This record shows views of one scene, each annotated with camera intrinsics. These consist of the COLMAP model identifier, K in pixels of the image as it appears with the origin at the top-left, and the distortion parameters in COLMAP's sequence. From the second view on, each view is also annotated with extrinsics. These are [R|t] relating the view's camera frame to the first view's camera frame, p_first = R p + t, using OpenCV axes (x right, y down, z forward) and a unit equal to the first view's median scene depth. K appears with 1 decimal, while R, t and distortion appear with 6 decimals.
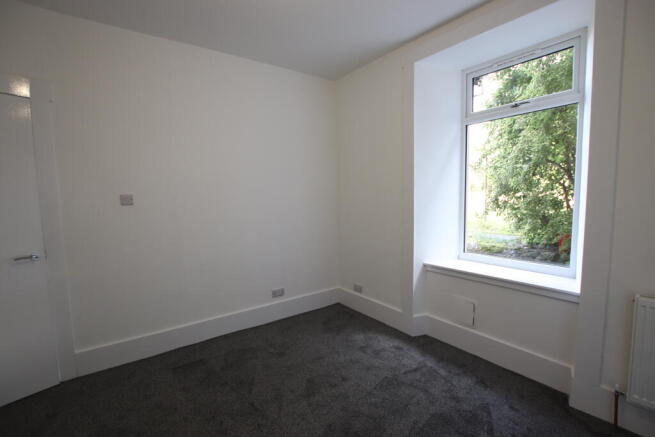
lens RADIAL K [[305.0, 0, 328.8], [0, 305.0, 222.4], [0, 0, 1]] dist [-0.031524, 0.003090]
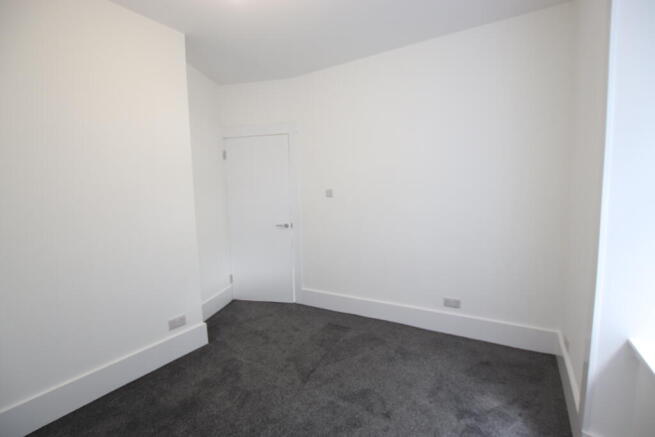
lens RADIAL K [[305.0, 0, 328.8], [0, 305.0, 222.4], [0, 0, 1]] dist [-0.031524, 0.003090]
pose [[0.373279, 0.106582, -0.921577, 0.611003], [-0.063719, 0.993978, 0.089147, -0.063487], [0.925529, 0.025445, 0.377822, 0.459629]]
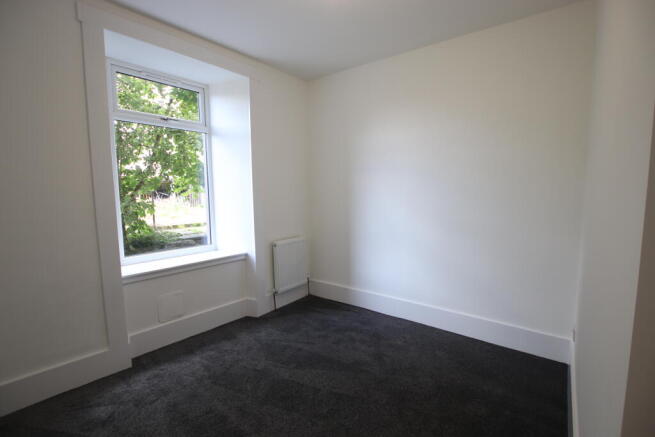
lens RADIAL K [[305.0, 0, 328.8], [0, 305.0, 222.4], [0, 0, 1]] dist [-0.031524, 0.003090]
pose [[-0.263140, -0.075356, 0.961810, -0.700962], [0.100730, 0.989350, 0.105072, -0.049201], [-0.959485, 0.124532, -0.252747, 0.730005]]
